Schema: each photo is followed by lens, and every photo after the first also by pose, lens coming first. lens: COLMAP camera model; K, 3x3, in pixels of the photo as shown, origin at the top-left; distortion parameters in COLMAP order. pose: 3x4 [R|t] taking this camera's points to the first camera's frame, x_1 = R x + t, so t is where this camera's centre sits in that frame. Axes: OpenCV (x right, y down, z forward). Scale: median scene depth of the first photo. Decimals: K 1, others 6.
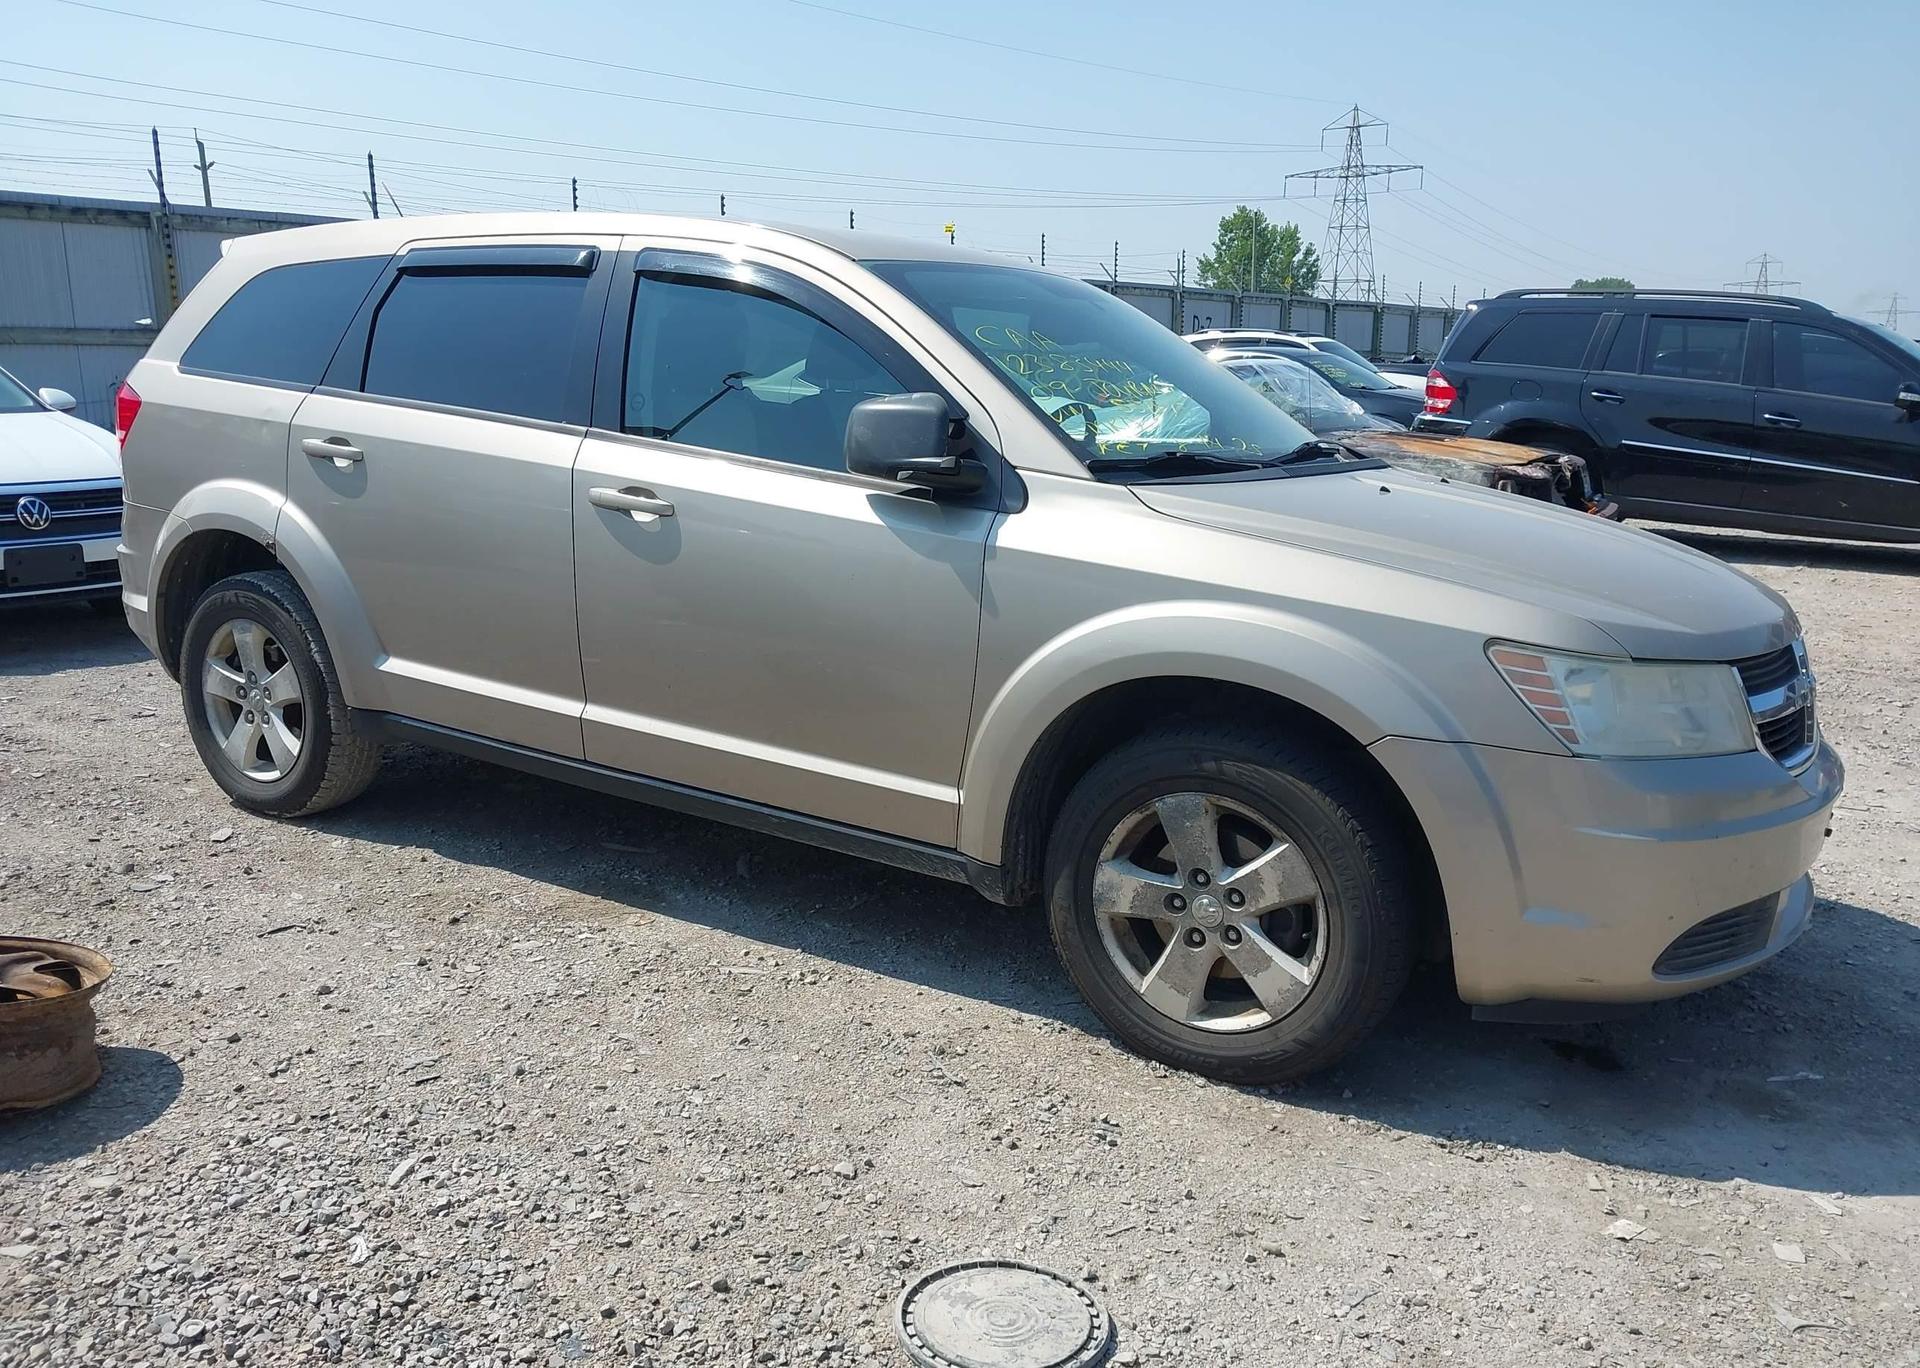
lens RADIAL K [[1483.9, 0, 950.4], [0, 1483.9, 768.1], [0, 0, 1]] dist [-0.016896, 0.011776]
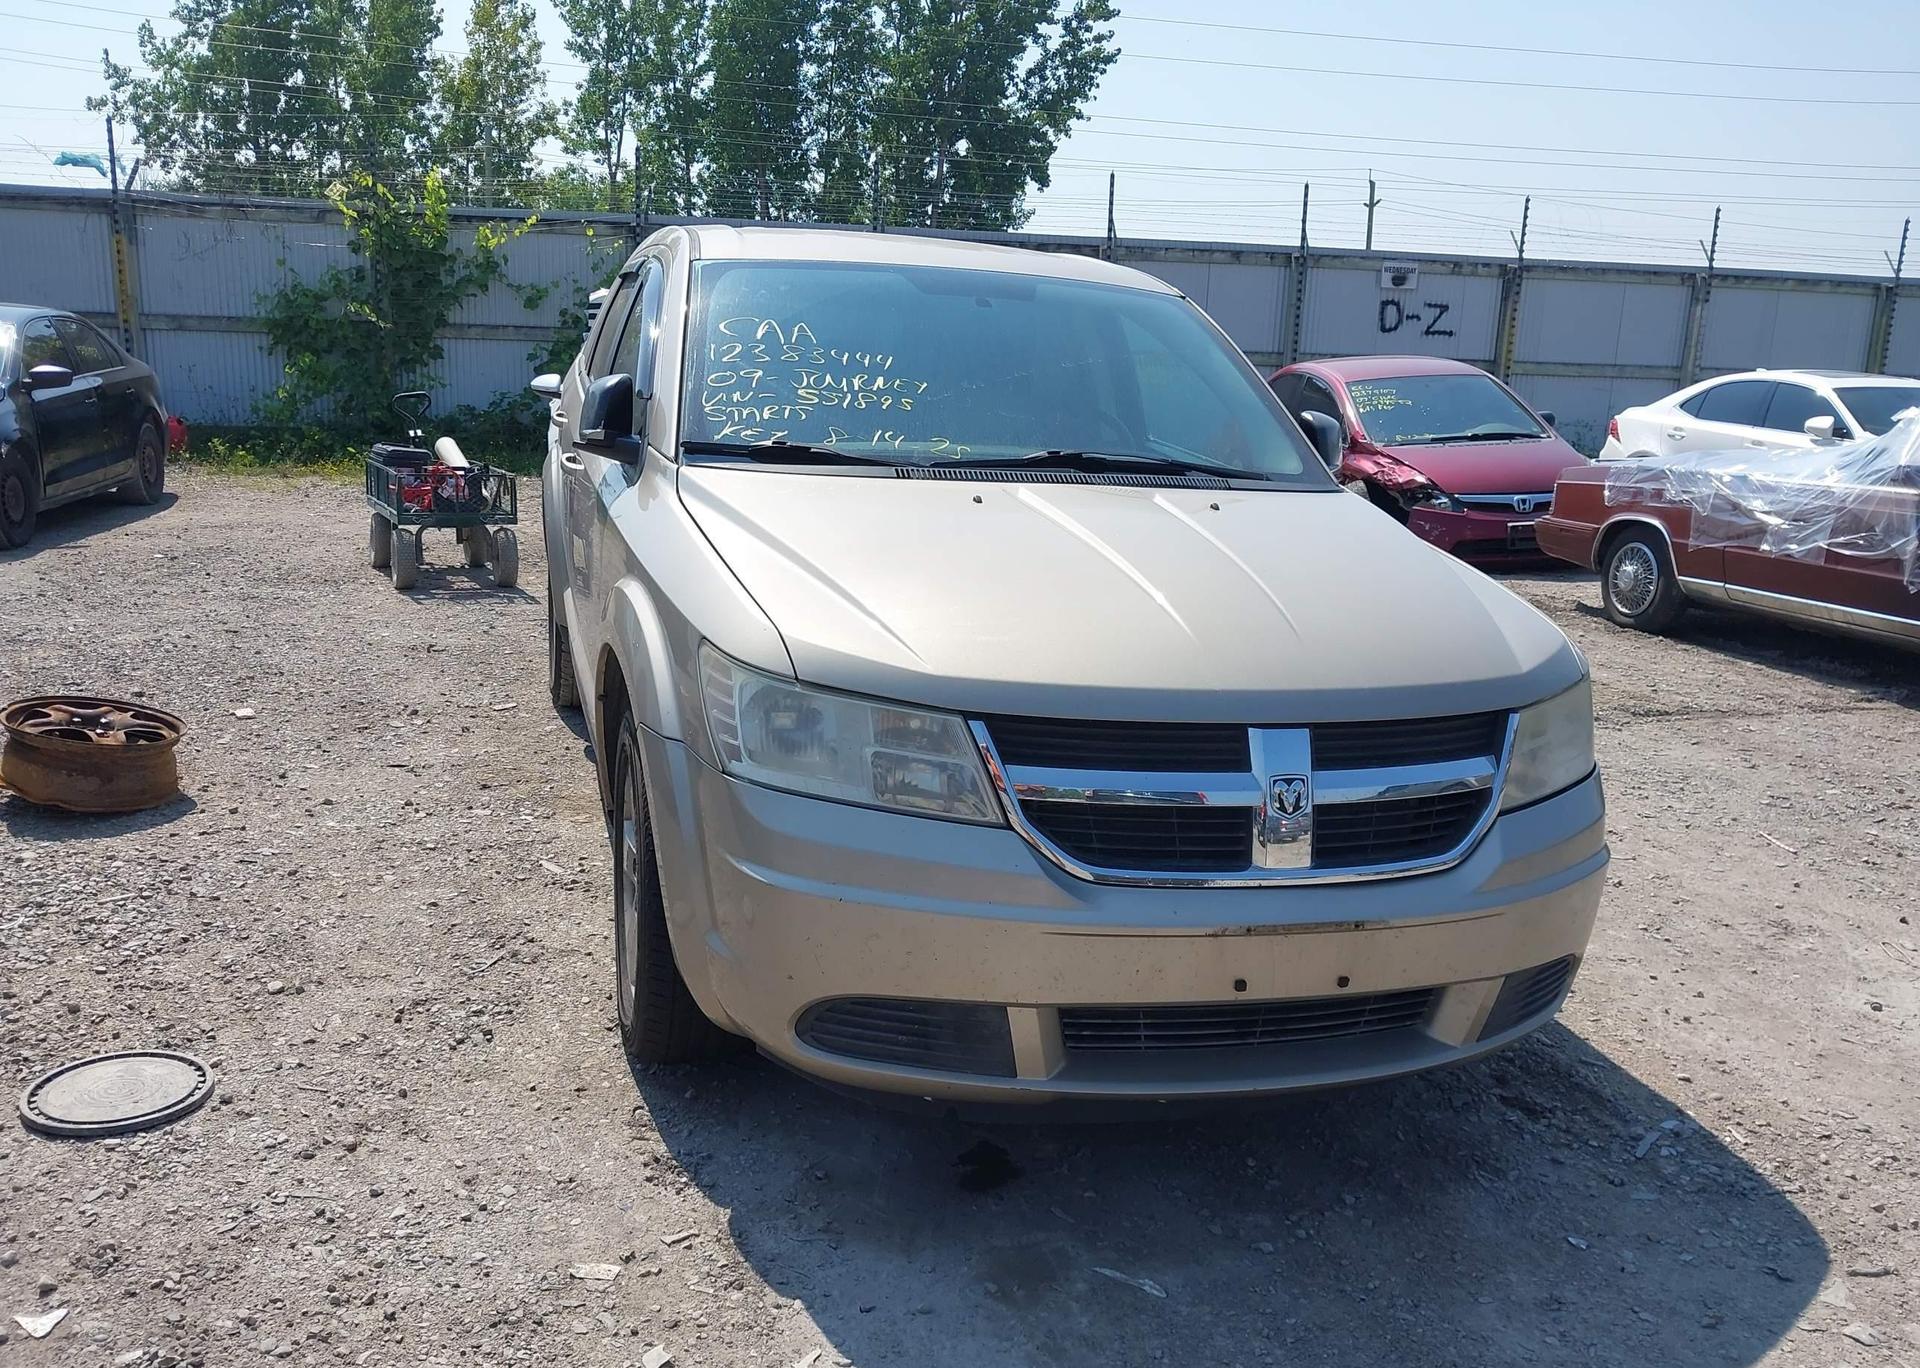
lens RADIAL K [[1531.5, 0, 960.0], [0, 1531.5, 684.0], [0, 0, 1]] dist [0.007358, -0.005481]
pose [[0.751382, 0.149647, -0.642674, 0.989314], [-0.199616, 0.979860, -0.005220, -0.069263], [0.628950, 0.132211, 0.766122, 0.313513]]
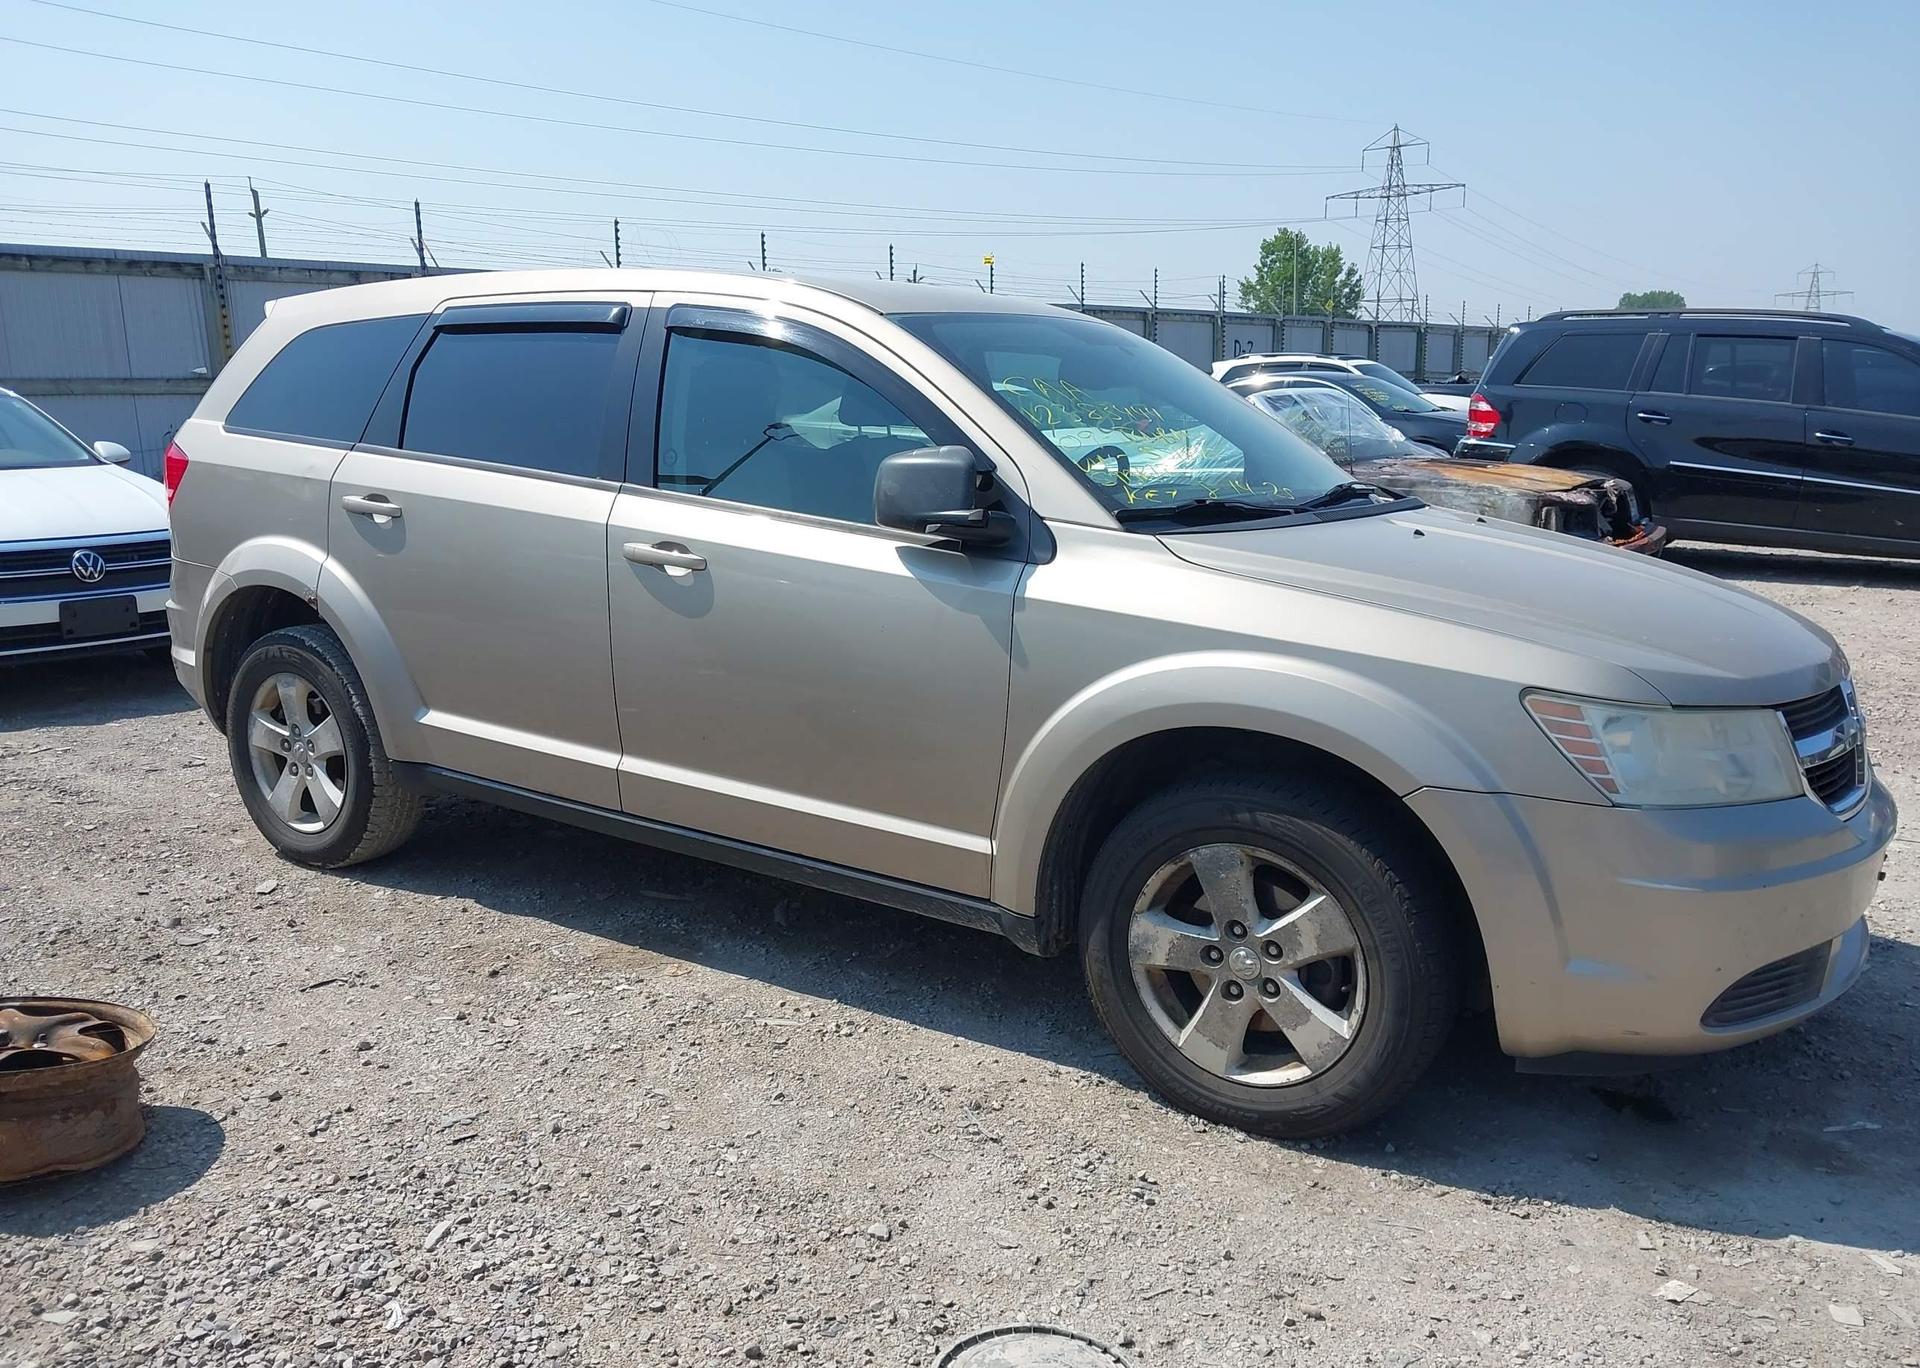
lens RADIAL K [[1488.1, 0, 952.7], [0, 1488.1, 769.8], [0, 0, 1]] dist [-0.025065, 0.021206]
pose [[0.999453, -0.012663, -0.030537, 0.010892], [0.012160, 0.999788, -0.016609, -0.018311], [0.030741, 0.016229, 0.999396, 0.002428]]
